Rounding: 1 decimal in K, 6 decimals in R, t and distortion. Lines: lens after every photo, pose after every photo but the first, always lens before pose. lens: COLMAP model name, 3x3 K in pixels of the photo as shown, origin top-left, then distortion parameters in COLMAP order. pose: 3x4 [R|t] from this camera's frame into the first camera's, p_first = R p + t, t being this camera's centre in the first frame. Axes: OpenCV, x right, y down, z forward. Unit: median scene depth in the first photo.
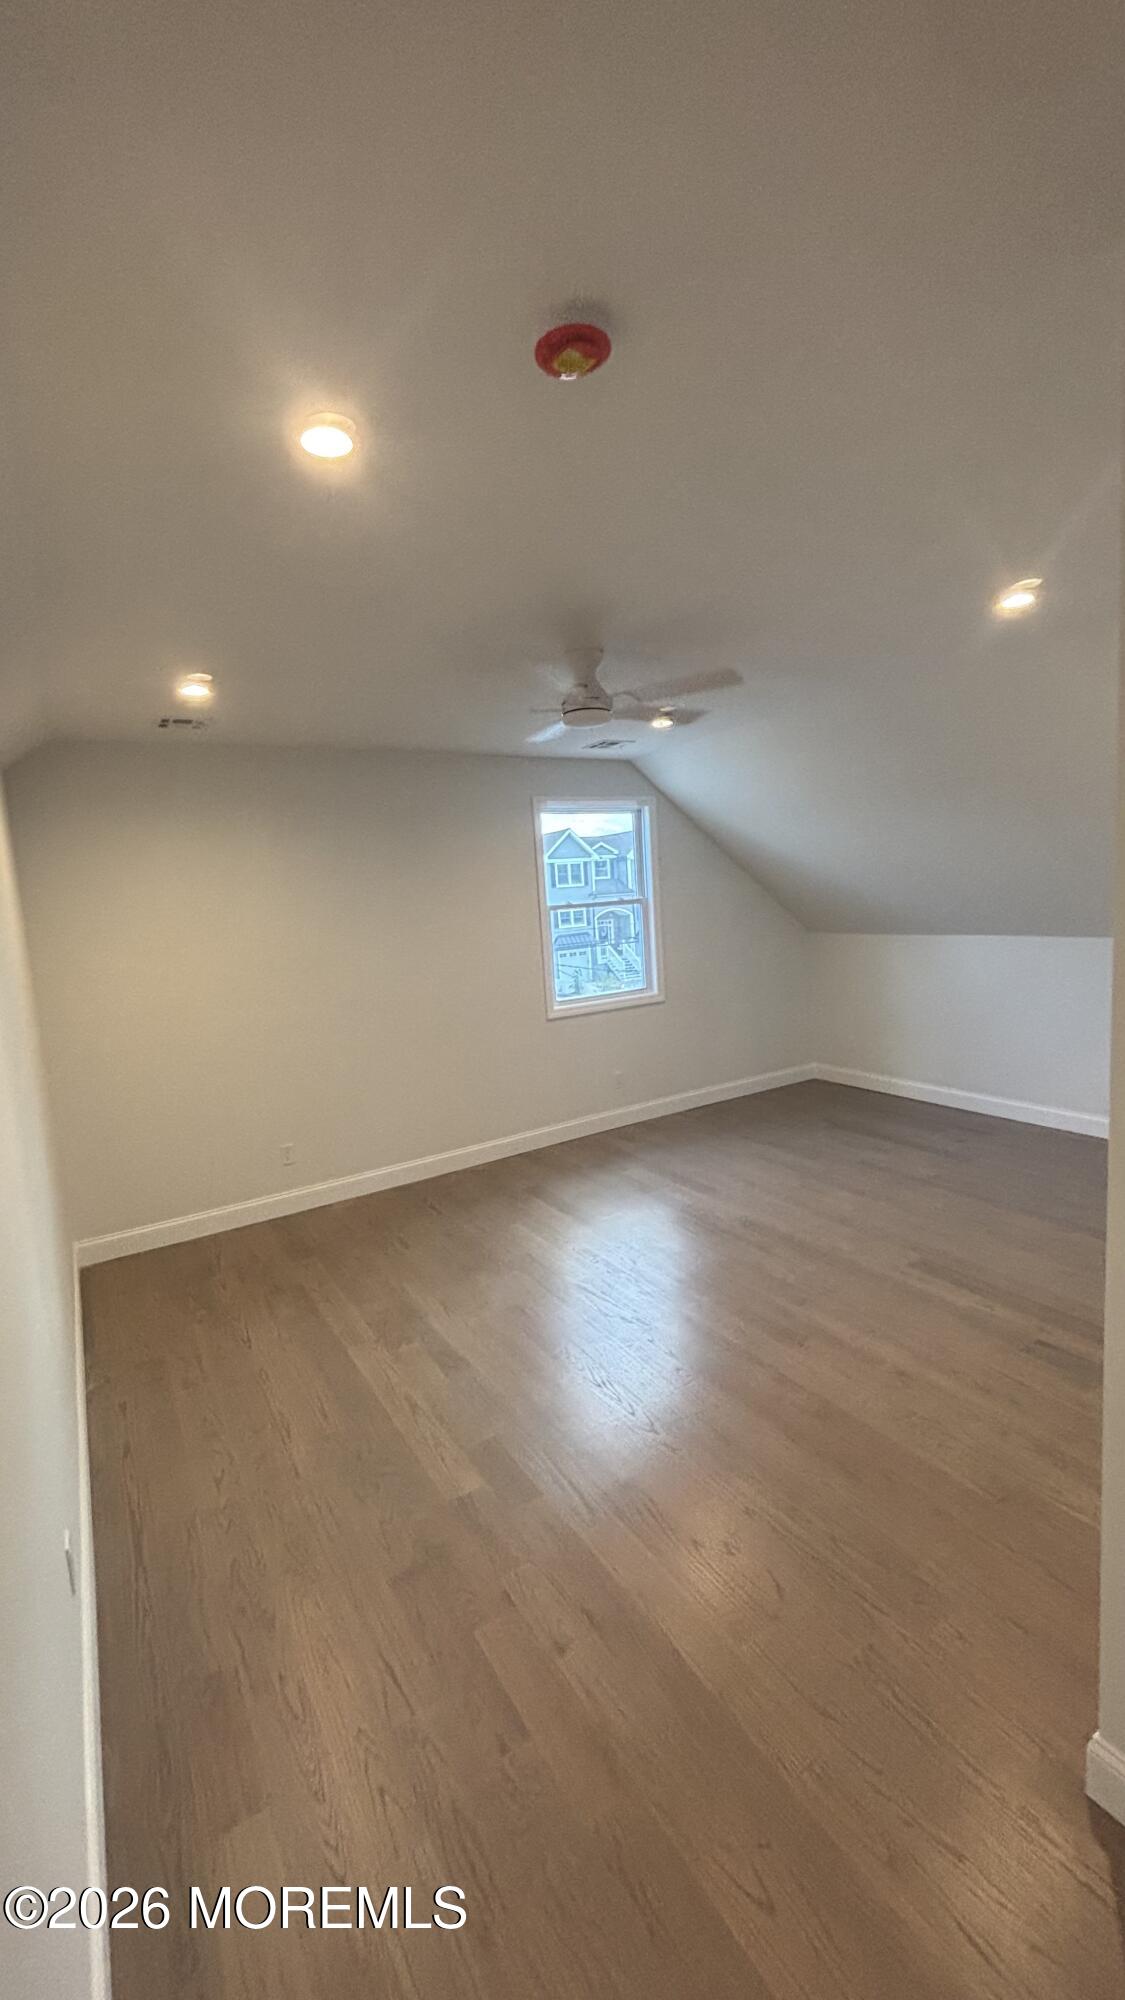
lens RADIAL K [[813.4, 0, 559.5], [0, 813.4, 999.4], [0, 0, 1]] dist [0.001574, 0.000455]
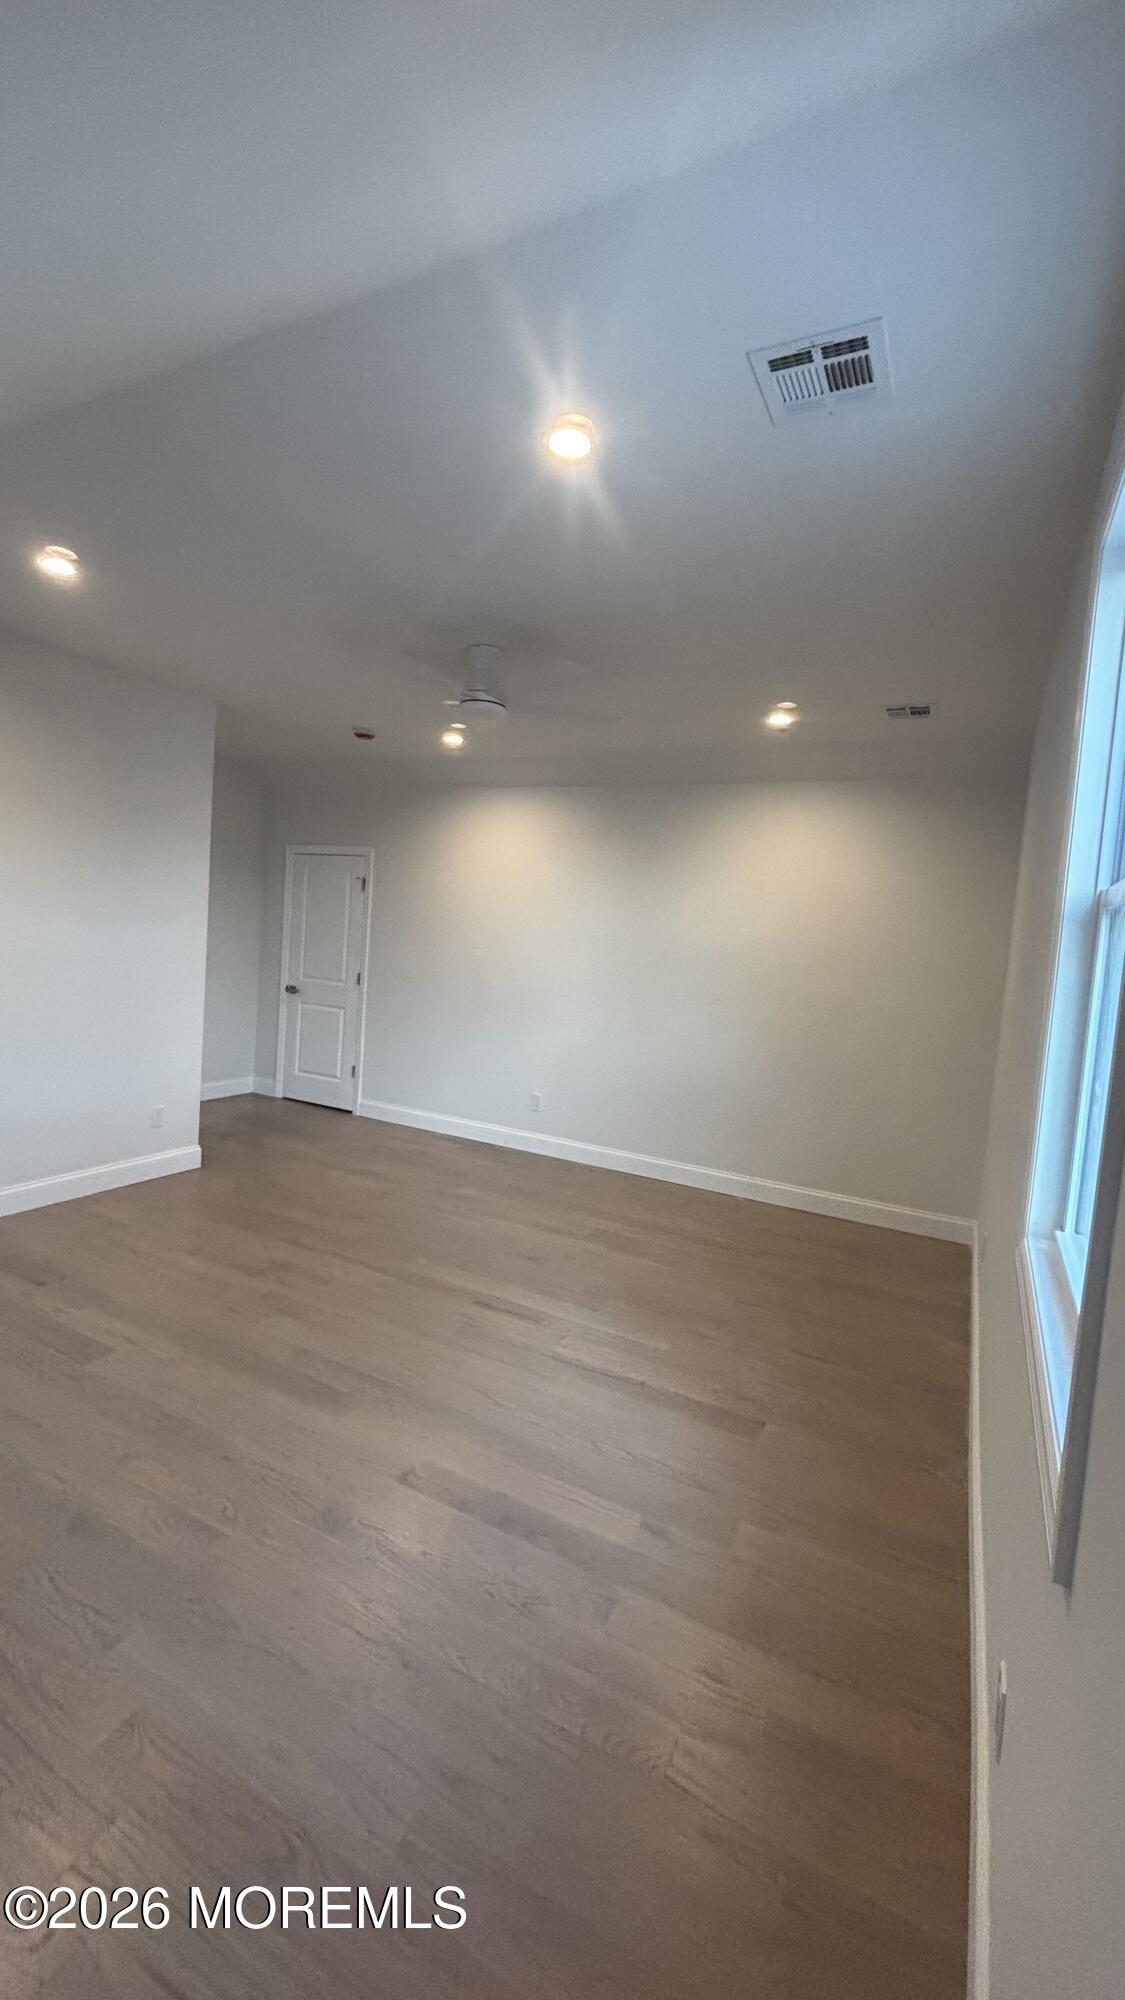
lens RADIAL K [[813.4, 0, 559.5], [0, 813.4, 999.4], [0, 0, 1]] dist [0.001574, 0.000455]
pose [[-0.854050, 0.051277, -0.517658, 0.515058], [-0.082350, 0.969254, 0.231874, -0.229167], [0.513632, 0.240661, -0.823568, 2.020040]]
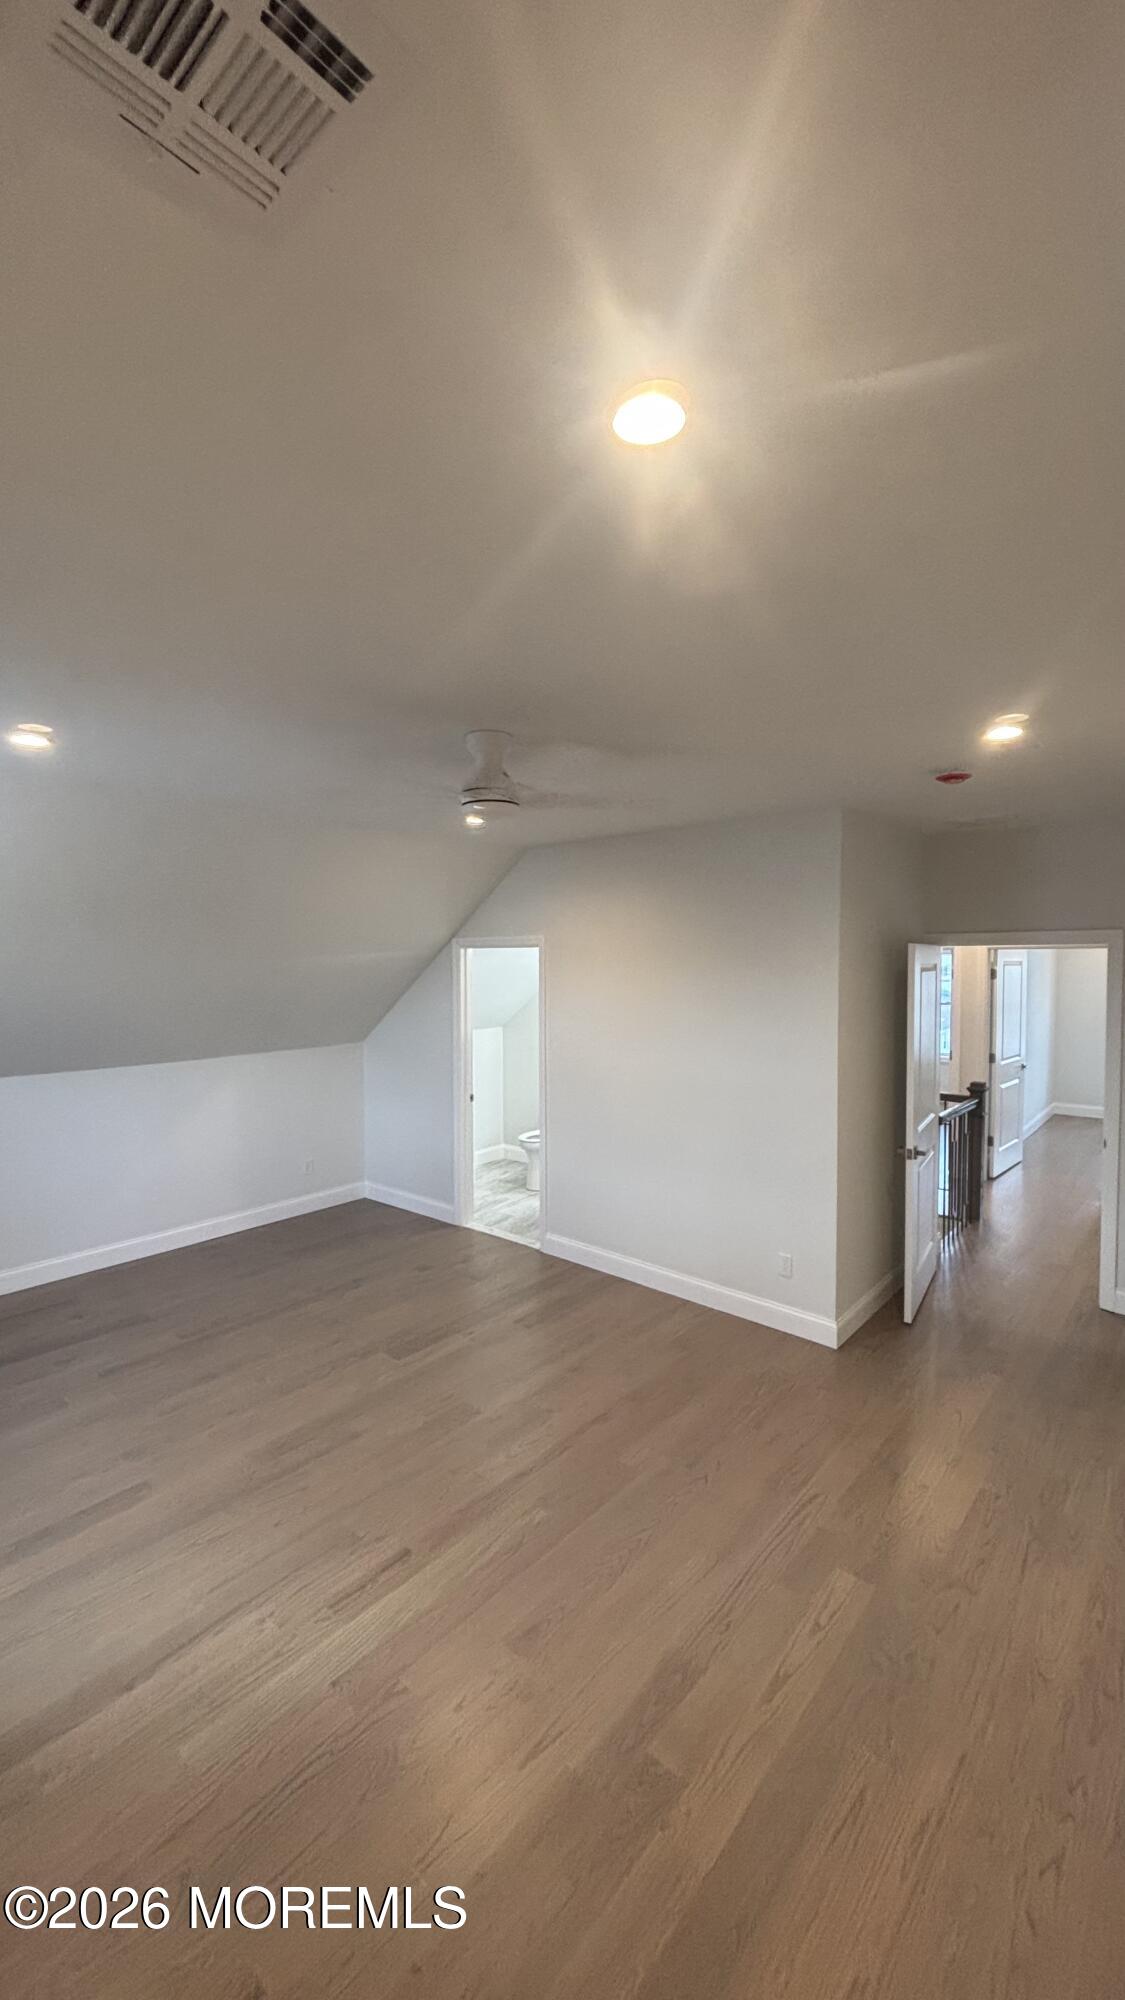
lens RADIAL K [[813.4, 0, 559.5], [0, 813.4, 999.4], [0, 0, 1]] dist [0.001574, 0.000455]
pose [[-0.311809, 0.023266, 0.949860, -0.781039], [0.153151, 0.987859, 0.026078, -0.164189], [-0.937721, 0.153604, -0.311587, 1.221543]]
